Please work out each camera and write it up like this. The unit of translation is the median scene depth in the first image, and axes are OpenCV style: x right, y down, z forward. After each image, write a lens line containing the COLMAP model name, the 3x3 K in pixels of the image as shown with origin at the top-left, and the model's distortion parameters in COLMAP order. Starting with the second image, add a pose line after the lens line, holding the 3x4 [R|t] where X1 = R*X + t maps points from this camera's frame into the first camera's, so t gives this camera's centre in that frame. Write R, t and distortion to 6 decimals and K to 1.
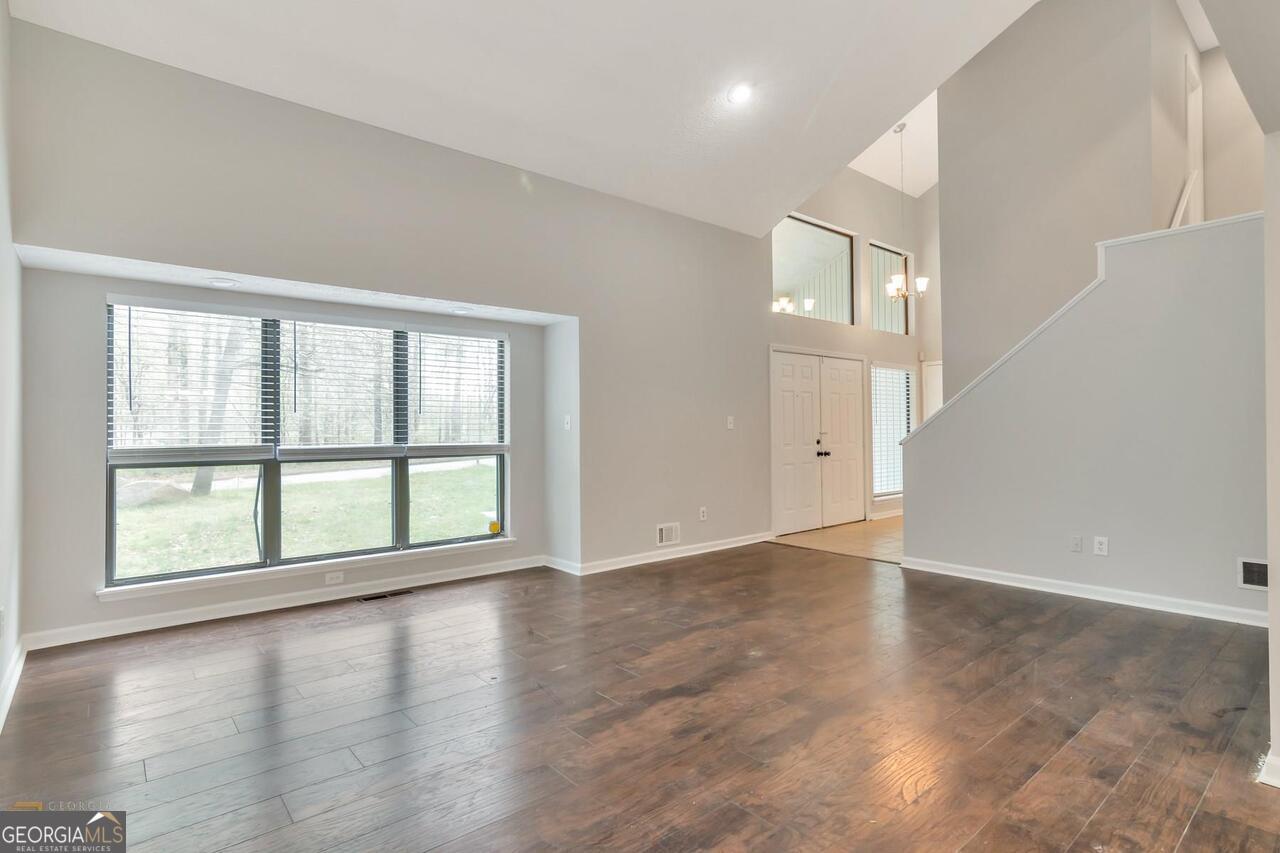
lens RADIAL K [[636.0, 0, 634.5], [0, 636.0, 425.3], [0, 0, 1]] dist [-0.018315, 0.015596]
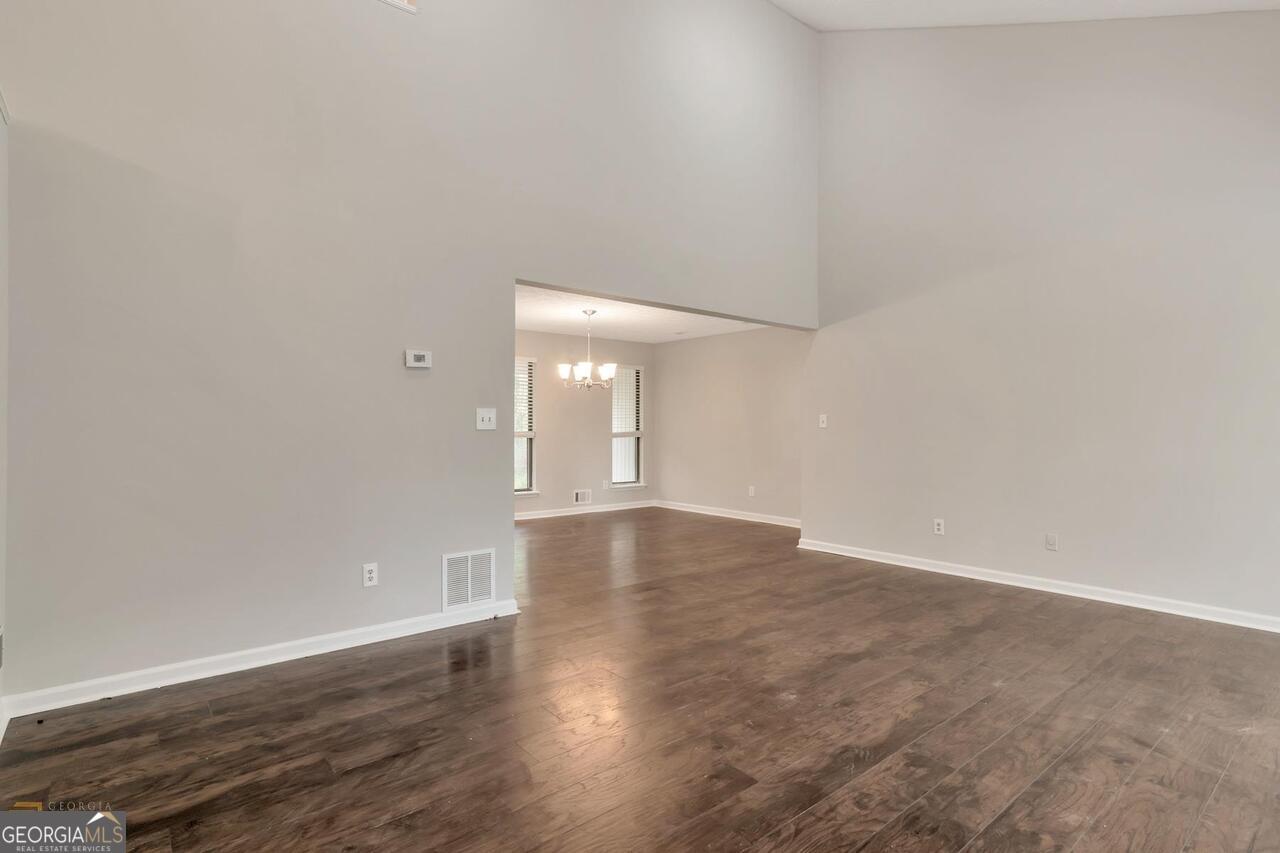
lens RADIAL K [[636.0, 0, 634.5], [0, 636.0, 425.3], [0, 0, 1]] dist [-0.018315, 0.015596]
pose [[-0.999882, 0.004522, 0.014697, 0.295194], [0.004288, 0.999864, -0.015913, 0.010892], [-0.014767, -0.015848, -0.999765, 1.430365]]
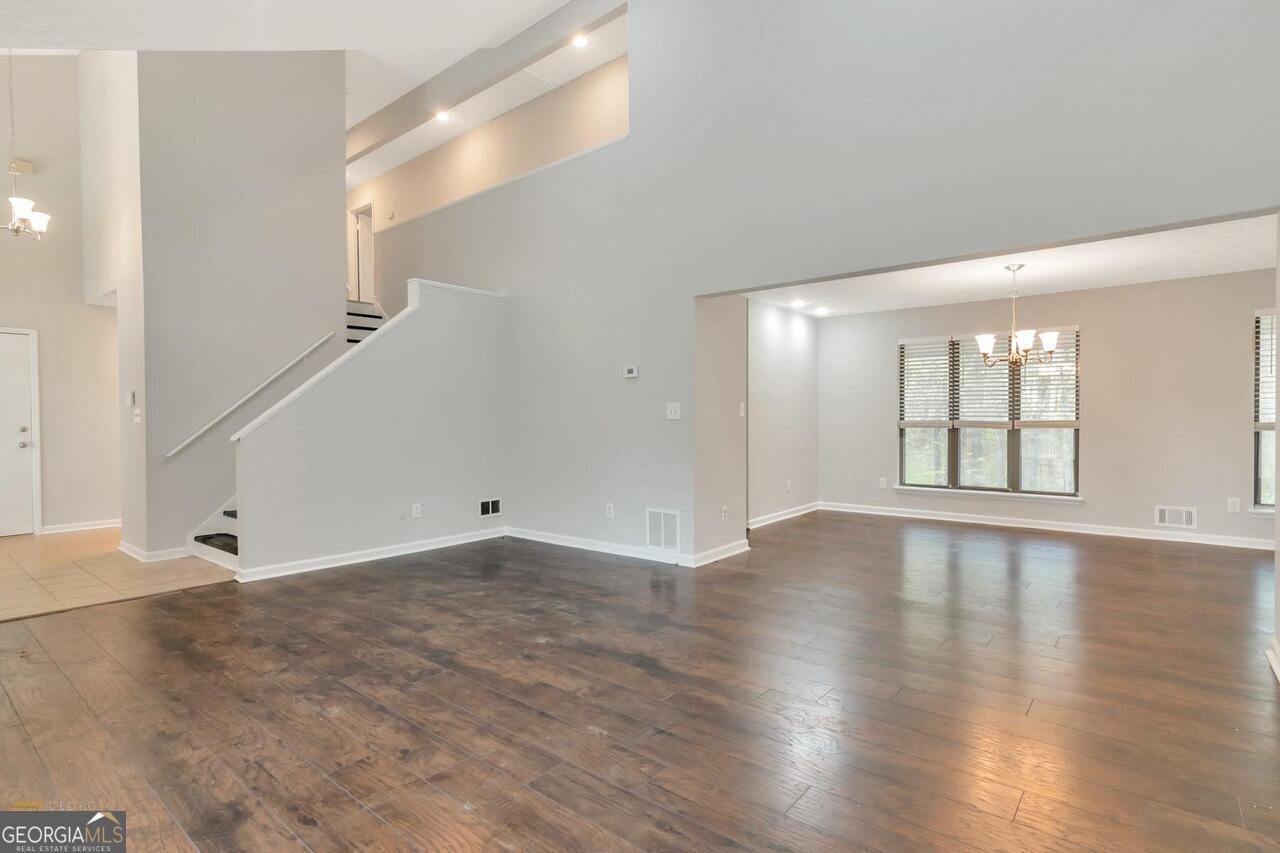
lens RADIAL K [[636.0, 0, 634.5], [0, 636.0, 425.3], [0, 0, 1]] dist [-0.018315, 0.015596]
pose [[-0.177015, -0.004041, 0.984200, -0.644337], [-0.005144, 0.999982, 0.003181, 0.009325], [-0.984195, -0.004500, -0.177032, 0.803091]]
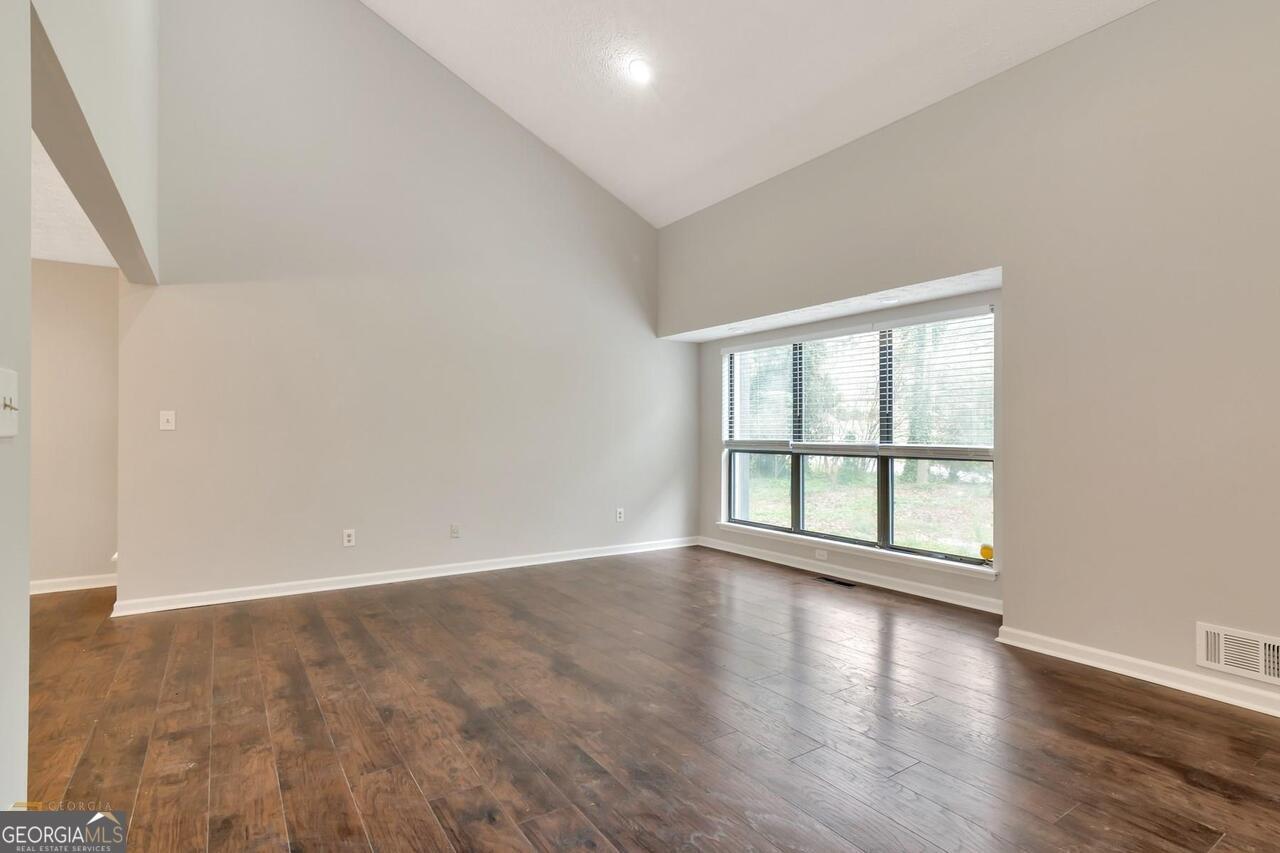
lens RADIAL K [[634.7, 0, 630.8], [0, 634.7, 415.6], [0, 0, 1]] dist [-0.003411, 0.014986]
pose [[-0.121984, -0.017983, -0.992369, 0.780702], [0.011741, 0.999740, -0.019560, 0.001397], [0.992463, -0.014038, -0.121741, 0.835159]]
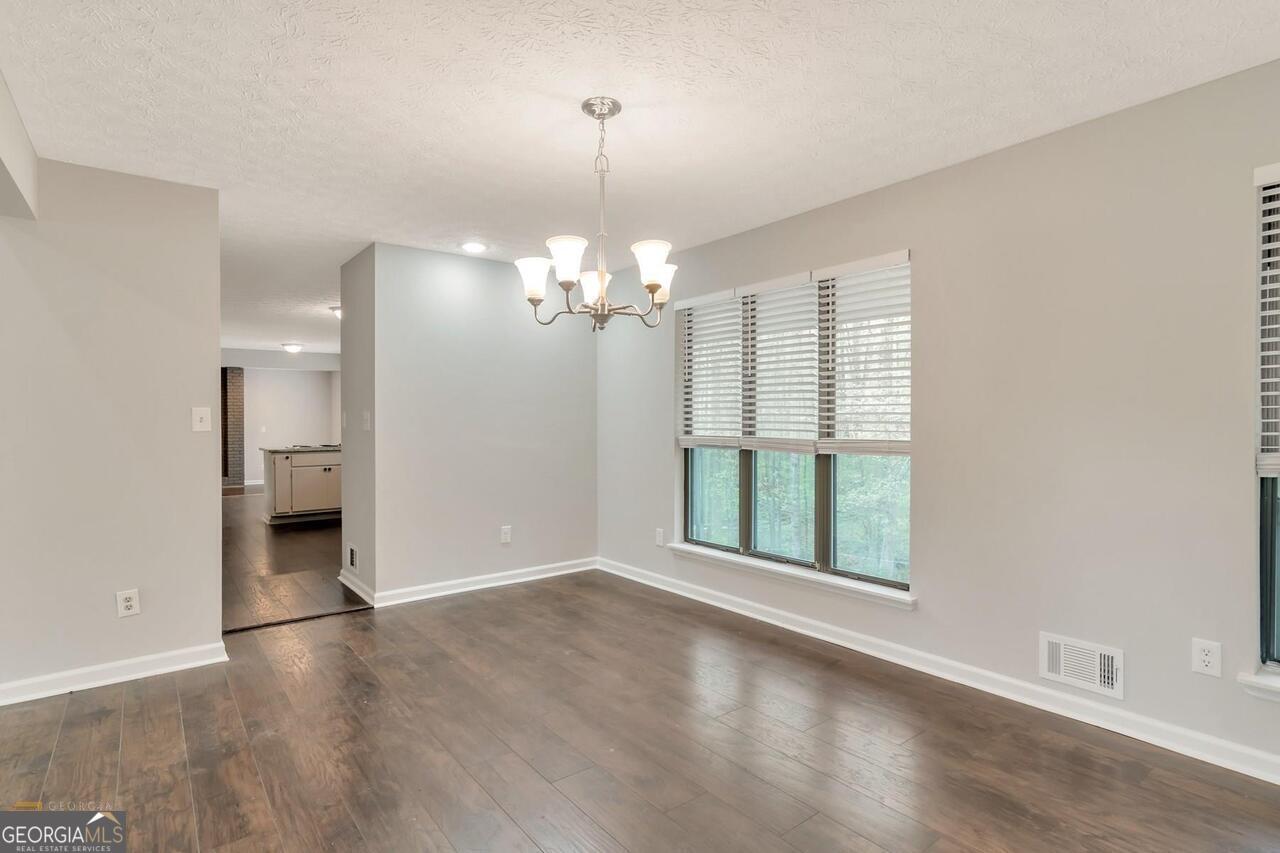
lens RADIAL K [[636.0, 0, 634.5], [0, 636.0, 425.3], [0, 0, 1]] dist [-0.018315, 0.015596]
pose [[0.044985, 0.003904, 0.998980, -0.124632], [-0.008521, 0.999957, -0.003524, -0.014065], [-0.998951, -0.008354, 0.045016, -0.192304]]
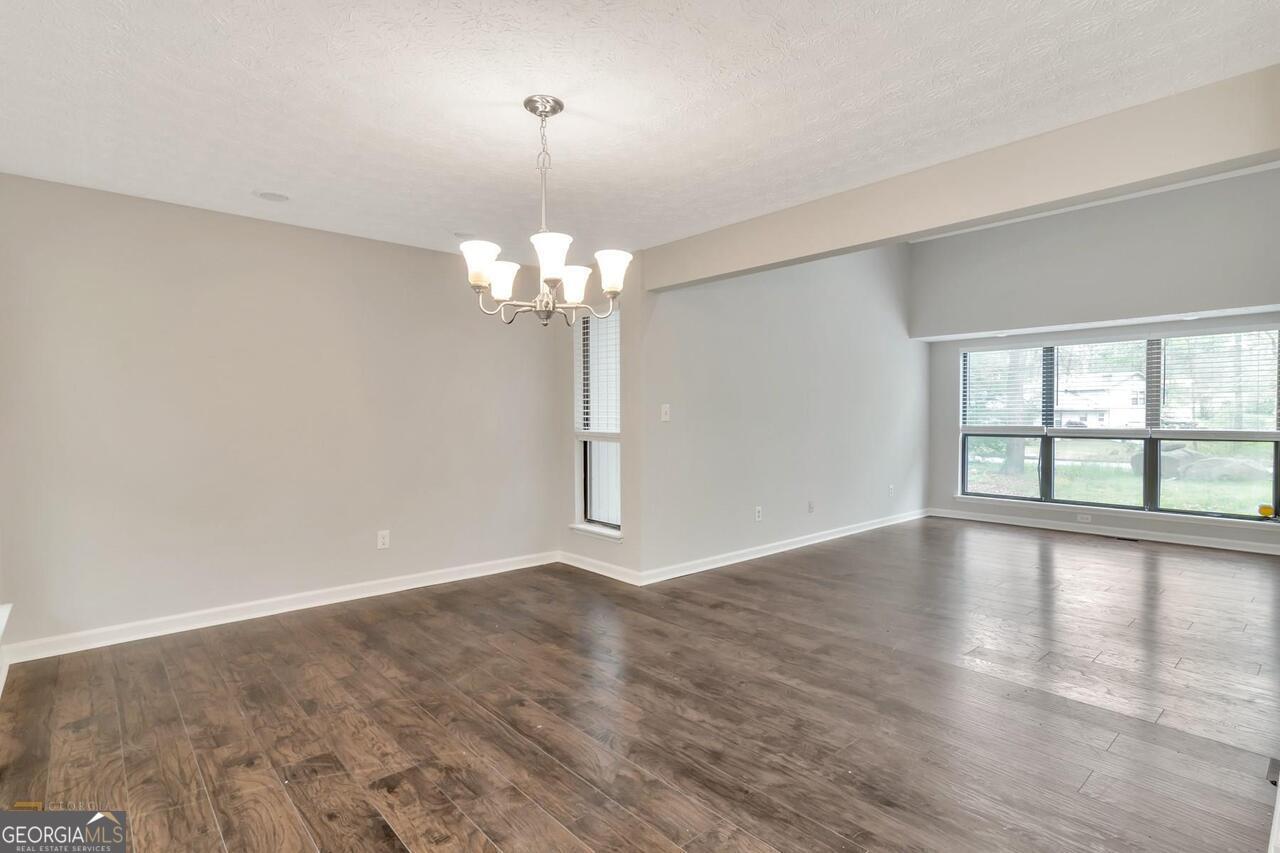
lens RADIAL K [[631.7, 0, 636.0], [0, 631.7, 428.8], [0, 0, 1]] dist [-0.015528, 0.014529]
pose [[0.028177, 0.030724, -0.999131, 0.987182], [0.013233, 0.999428, 0.031107, -0.025349], [0.999515, -0.014098, 0.027755, -0.075060]]
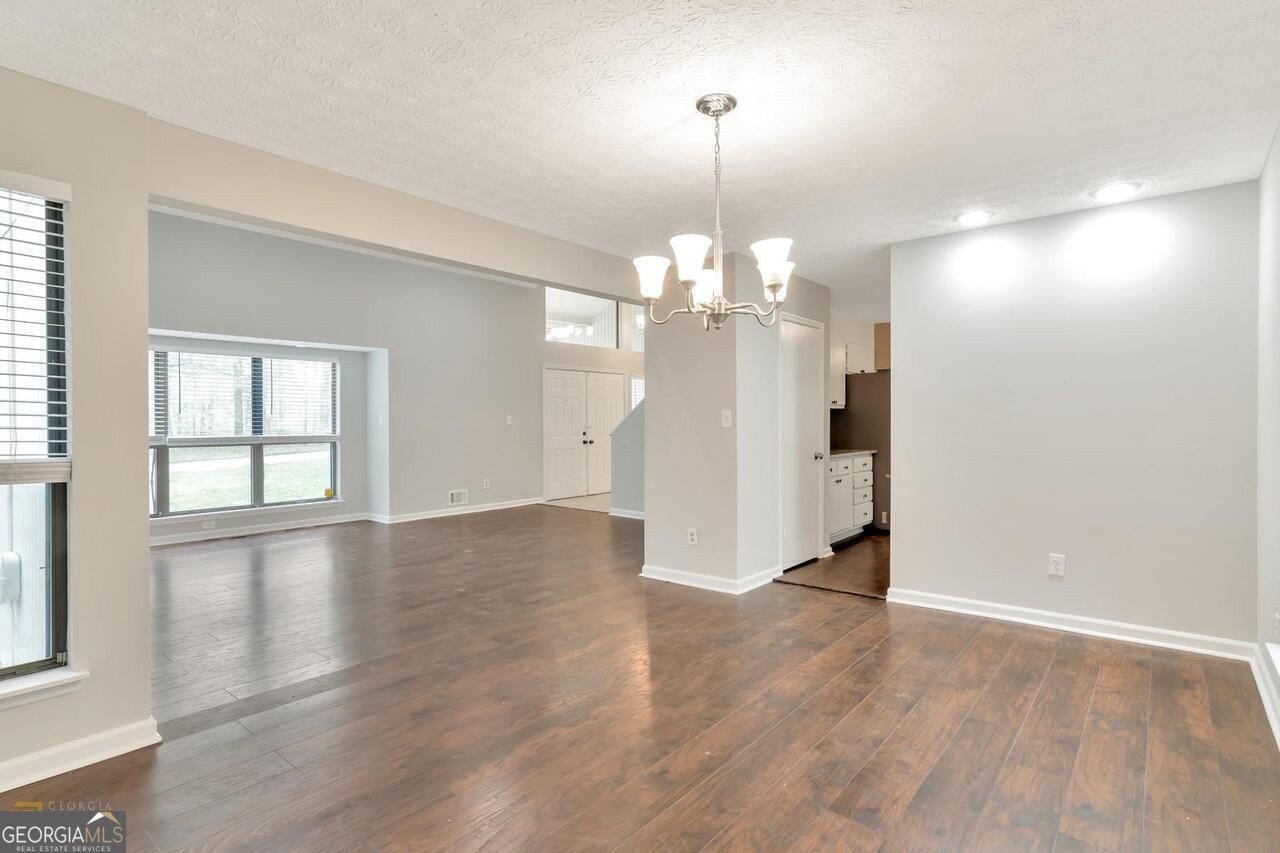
lens RADIAL K [[636.0, 0, 634.5], [0, 636.0, 425.3], [0, 0, 1]] dist [-0.018315, 0.015596]
pose [[0.984394, 0.004060, 0.175930, 0.261160], [-0.006873, 0.999858, 0.015381, -0.024302], [-0.175843, -0.016350, 0.984282, -0.666614]]
